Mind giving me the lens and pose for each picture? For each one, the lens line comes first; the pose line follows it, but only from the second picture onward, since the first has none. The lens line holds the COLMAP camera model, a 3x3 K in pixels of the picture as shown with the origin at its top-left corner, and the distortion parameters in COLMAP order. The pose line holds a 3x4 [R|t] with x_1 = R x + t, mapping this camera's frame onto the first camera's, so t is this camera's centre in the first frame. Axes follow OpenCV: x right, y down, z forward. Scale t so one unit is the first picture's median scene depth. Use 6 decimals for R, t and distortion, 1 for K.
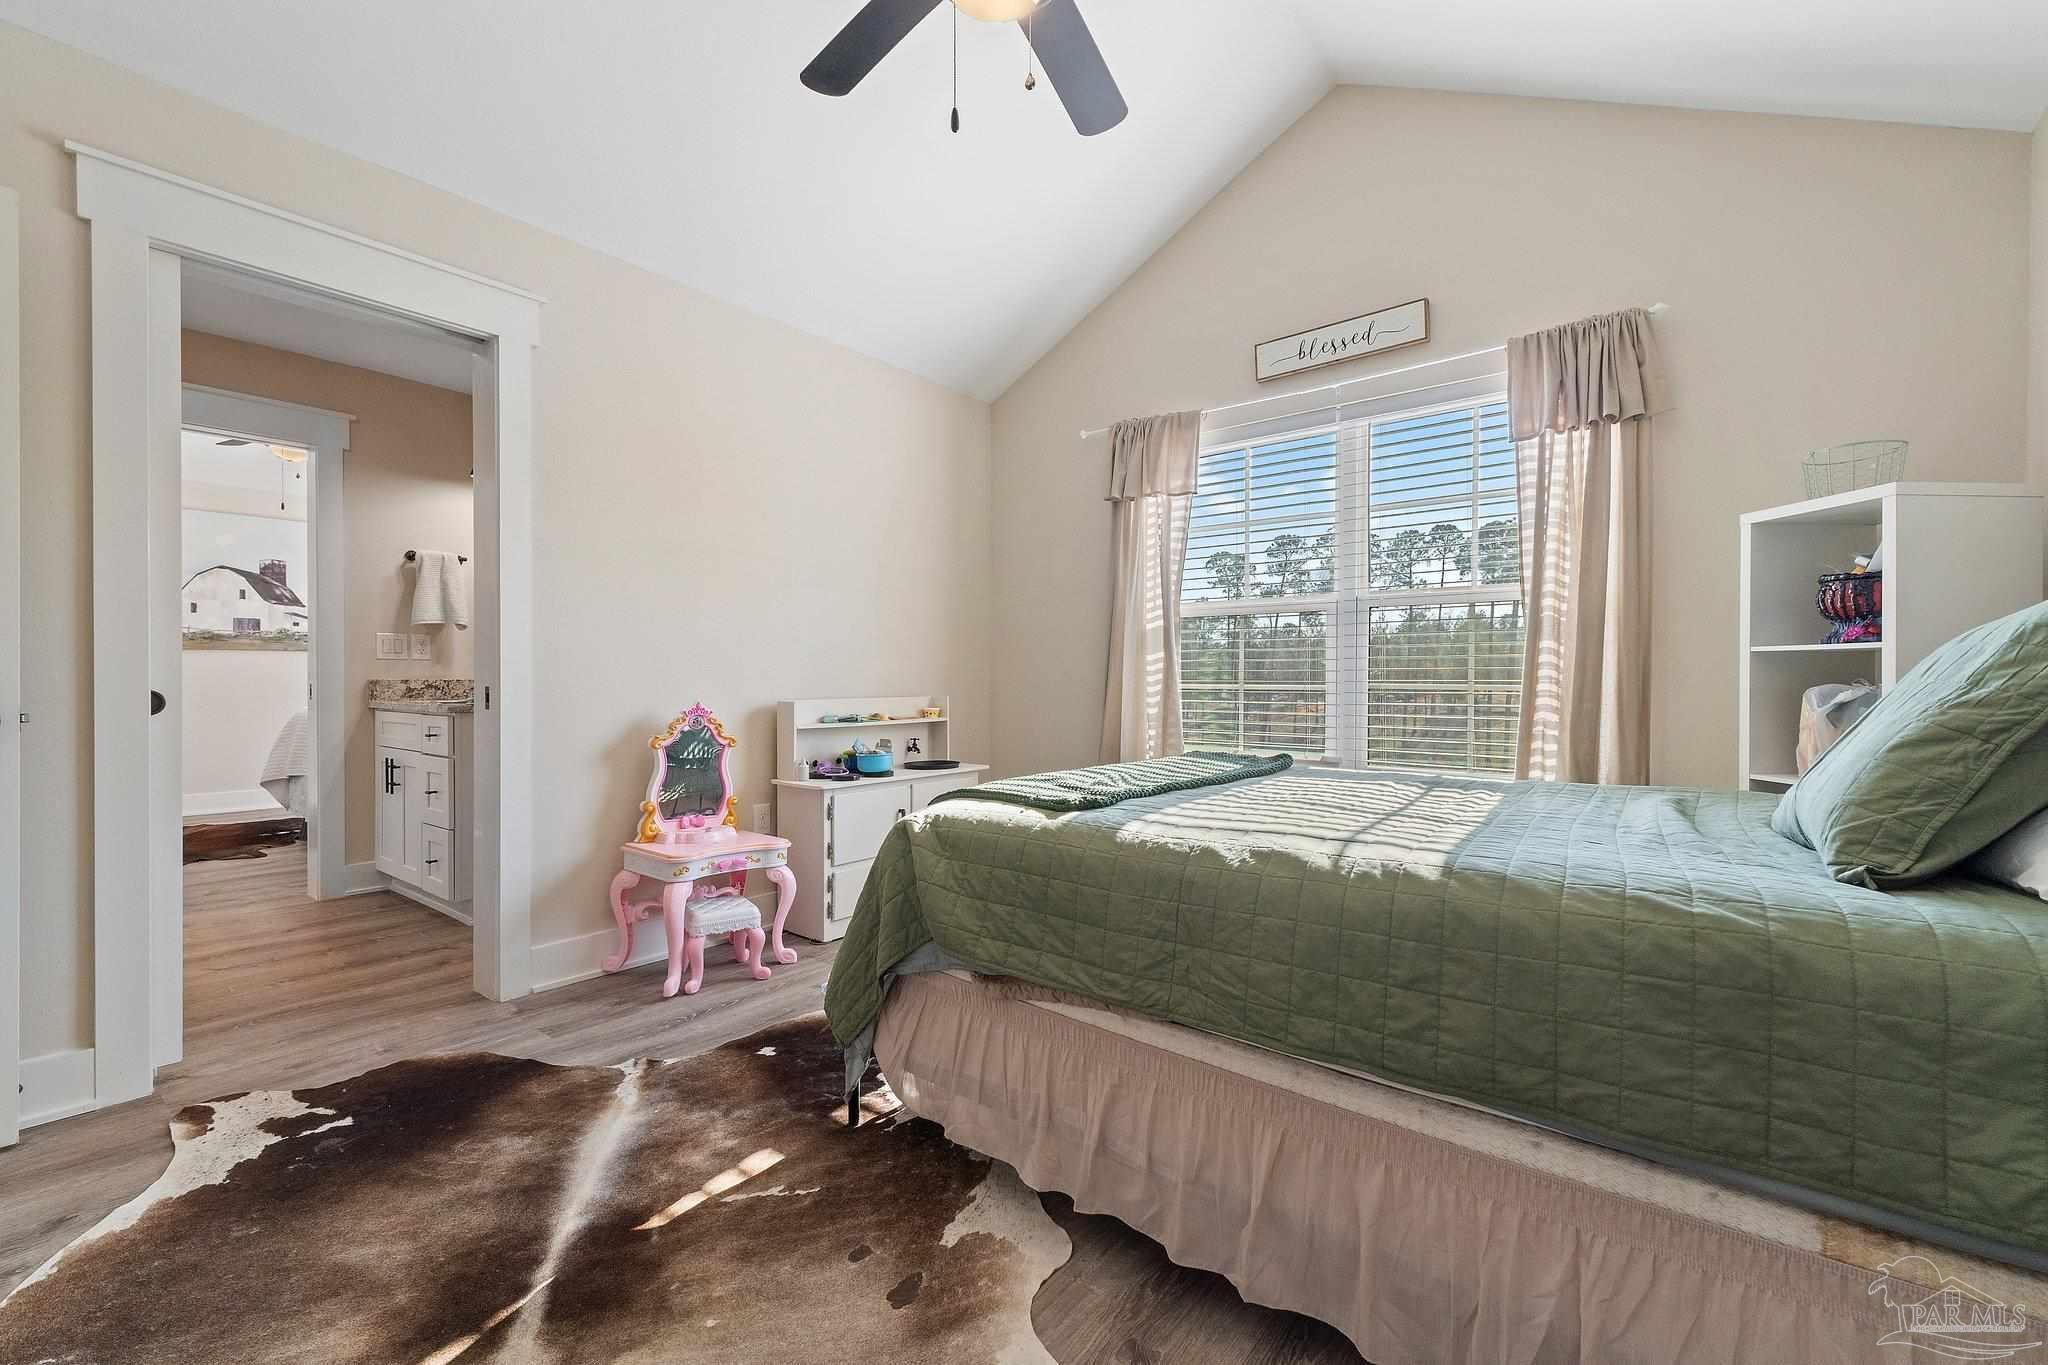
lens RADIAL K [[852.0, 0, 1024.0], [0, 852.0, 682.5], [0, 0, 1]] dist [0.013256, -0.004038]
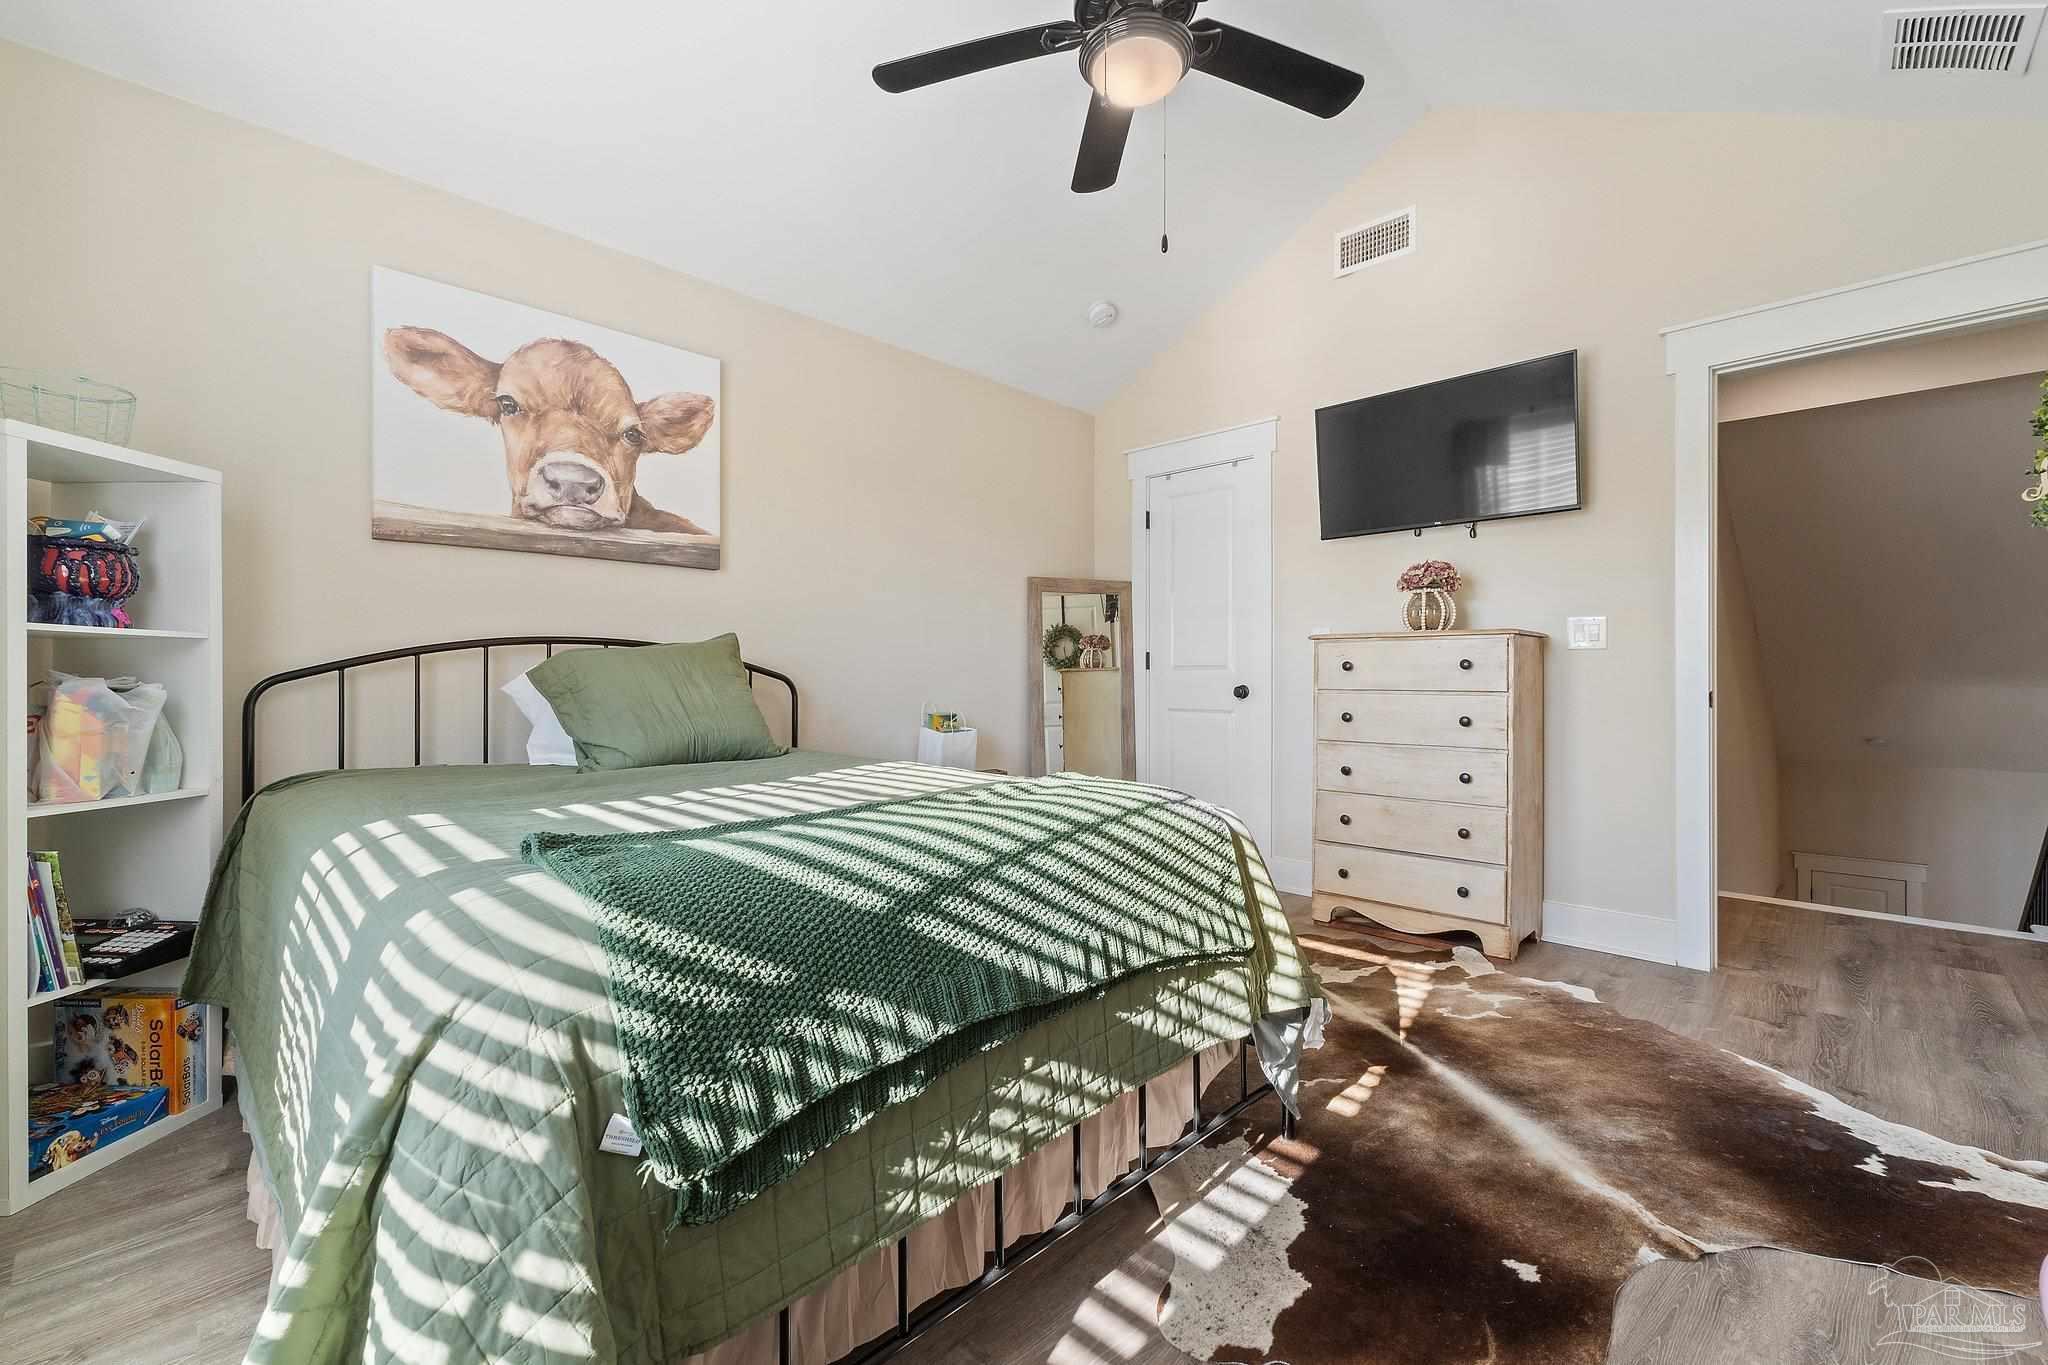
lens RADIAL K [[852.0, 0, 1024.0], [0, 852.0, 682.5], [0, 0, 1]] dist [0.013256, -0.004038]
pose [[-0.995339, -0.003647, 0.096373, 0.005261], [-0.002894, 0.999964, 0.007948, -0.001045], [-0.096398, 0.007632, -0.995314, 2.138294]]
